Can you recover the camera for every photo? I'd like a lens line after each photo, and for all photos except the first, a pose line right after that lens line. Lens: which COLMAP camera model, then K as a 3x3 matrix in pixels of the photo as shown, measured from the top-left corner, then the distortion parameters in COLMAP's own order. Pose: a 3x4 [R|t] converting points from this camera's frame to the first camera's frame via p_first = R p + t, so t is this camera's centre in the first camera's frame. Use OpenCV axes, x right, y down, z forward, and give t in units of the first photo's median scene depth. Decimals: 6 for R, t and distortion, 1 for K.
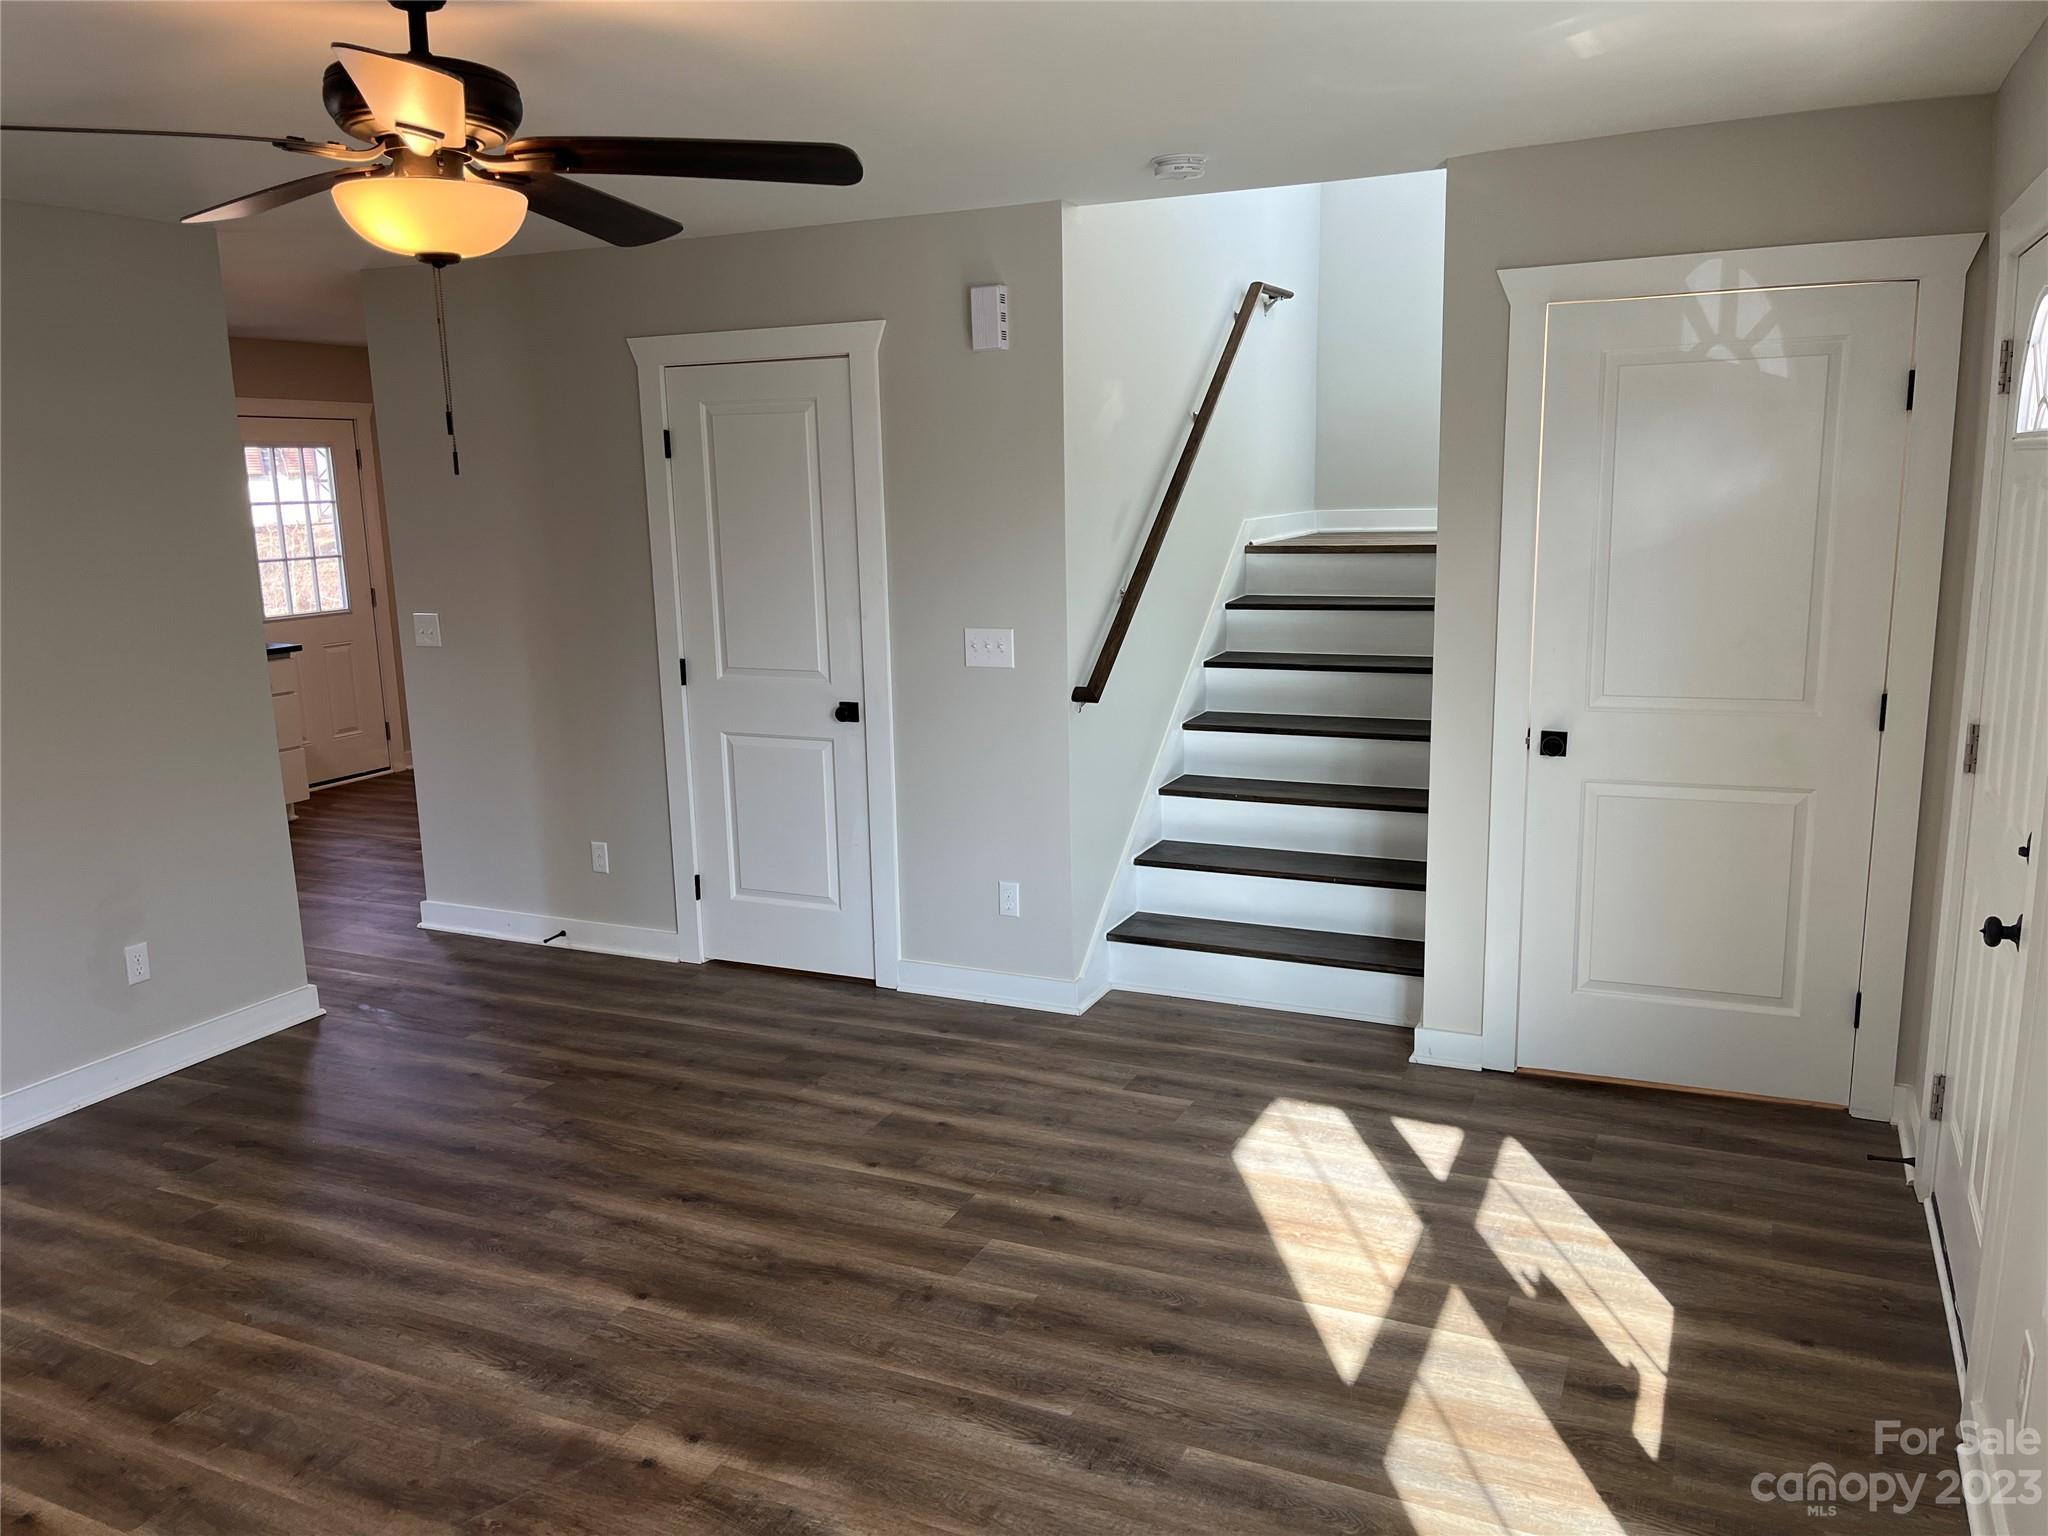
lens RADIAL K [[1552.5, 0, 1026.3], [0, 1552.5, 756.9], [0, 0, 1]] dist [0.067070, -0.078741]
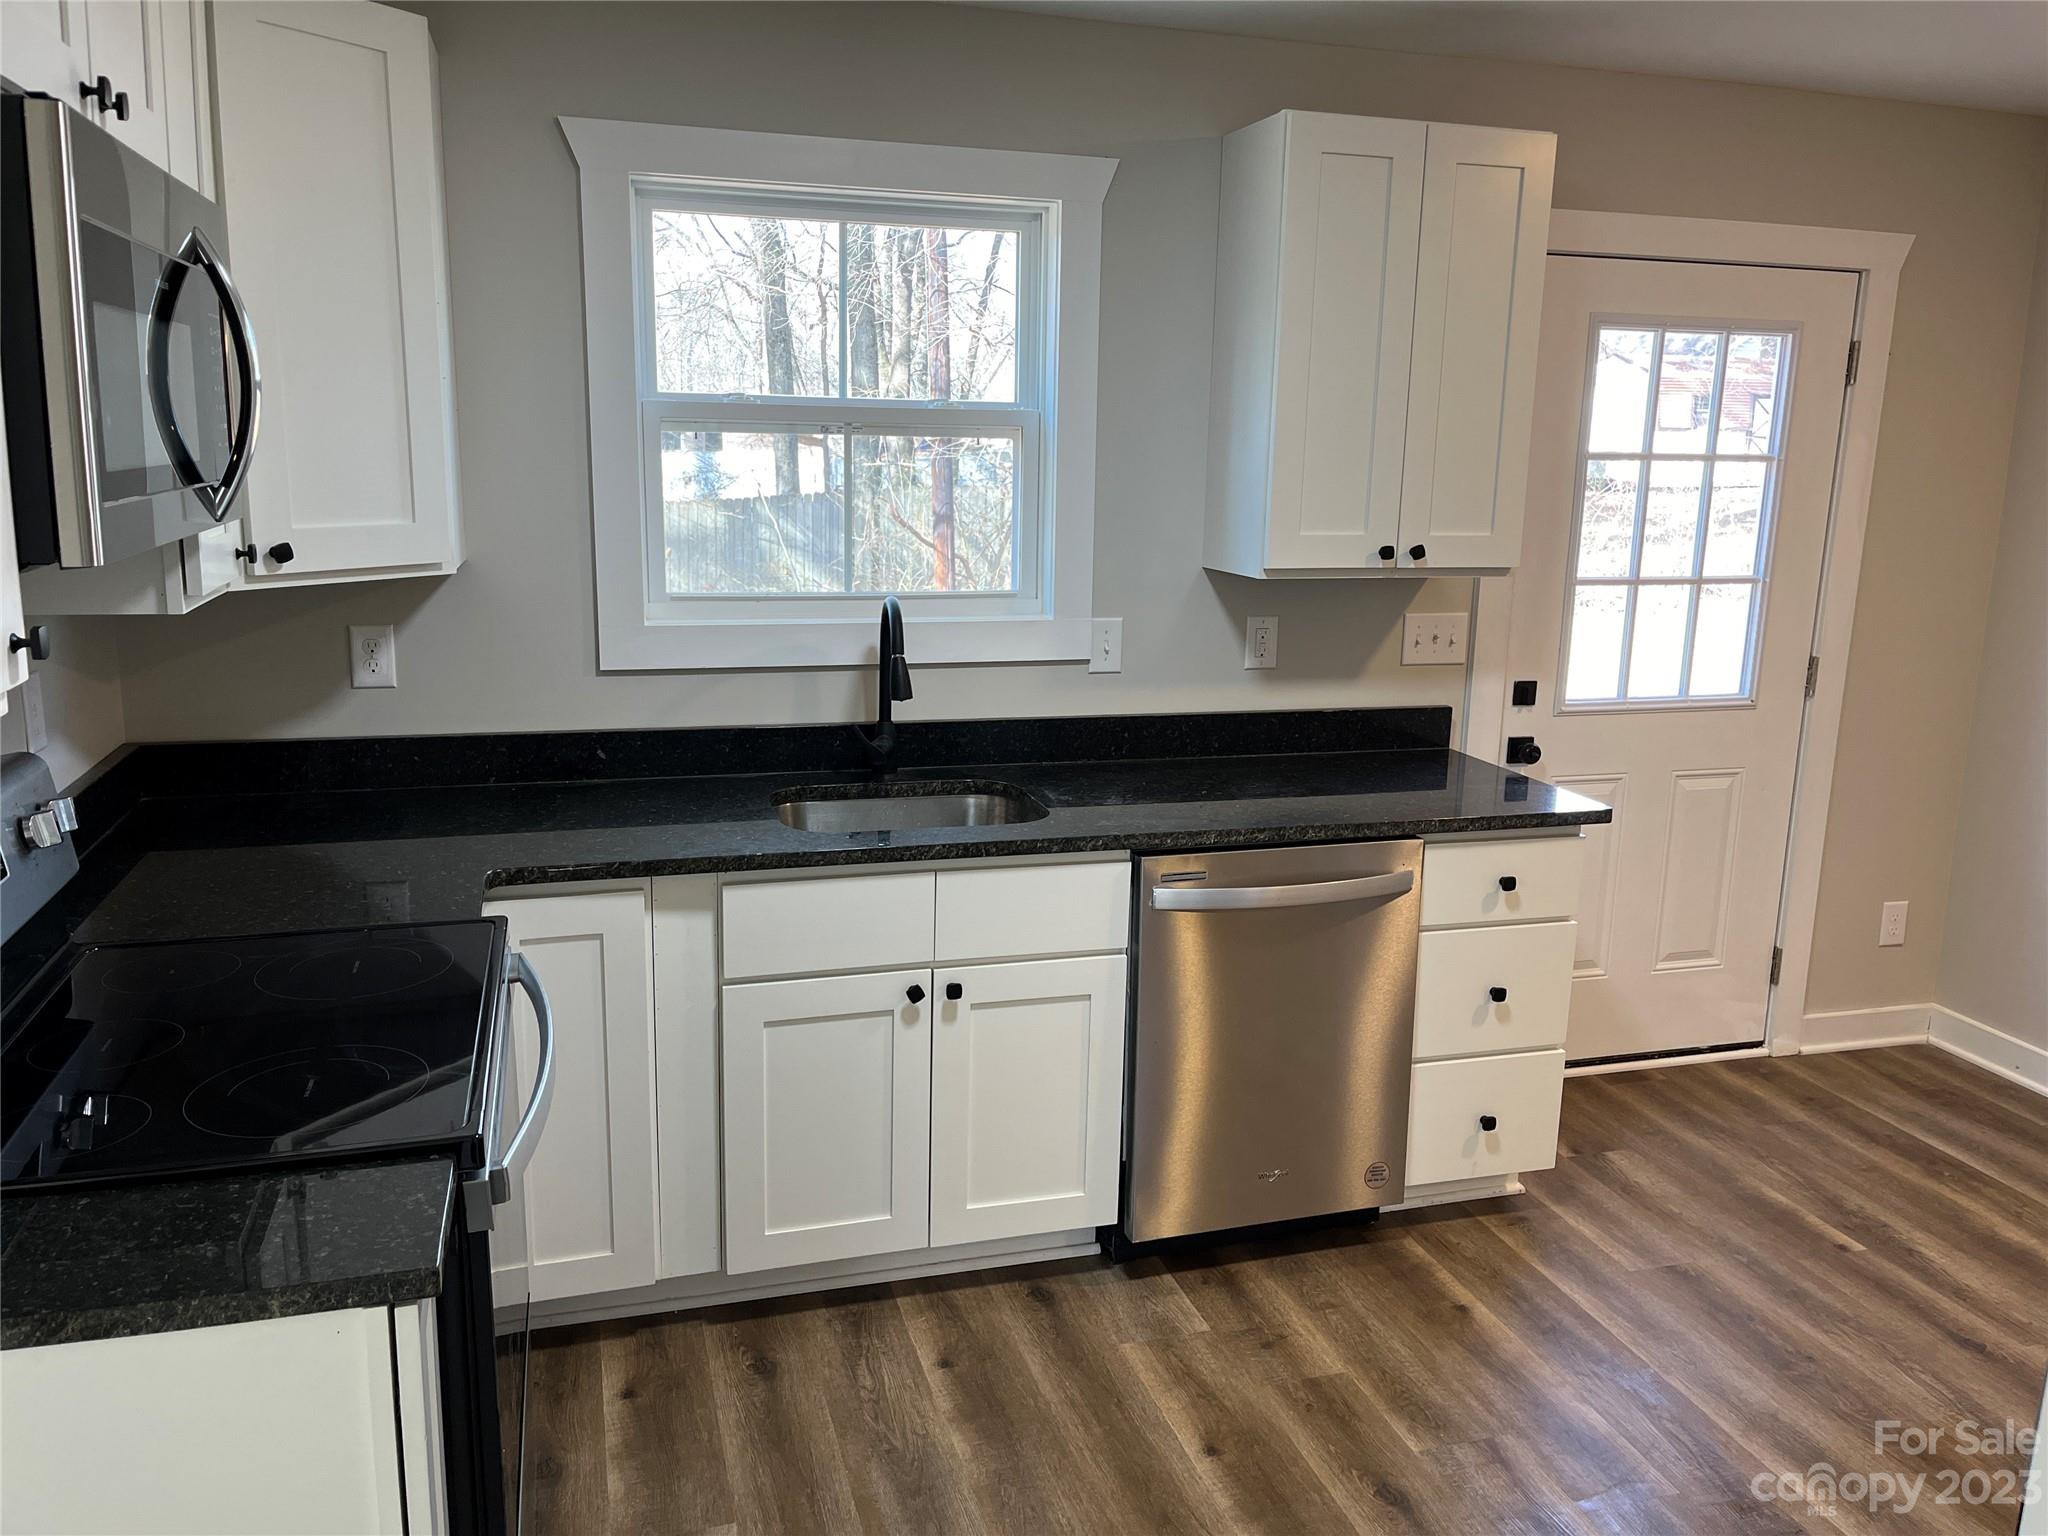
lens RADIAL K [[1552.5, 0, 1026.3], [0, 1552.5, 756.9], [0, 0, 1]] dist [0.067070, -0.078741]
pose [[0.665678, 0.189686, -0.721728, -0.250423], [-0.172345, 0.980087, 0.098628, -0.089561], [0.726065, 0.058732, 0.685114, 0.560846]]
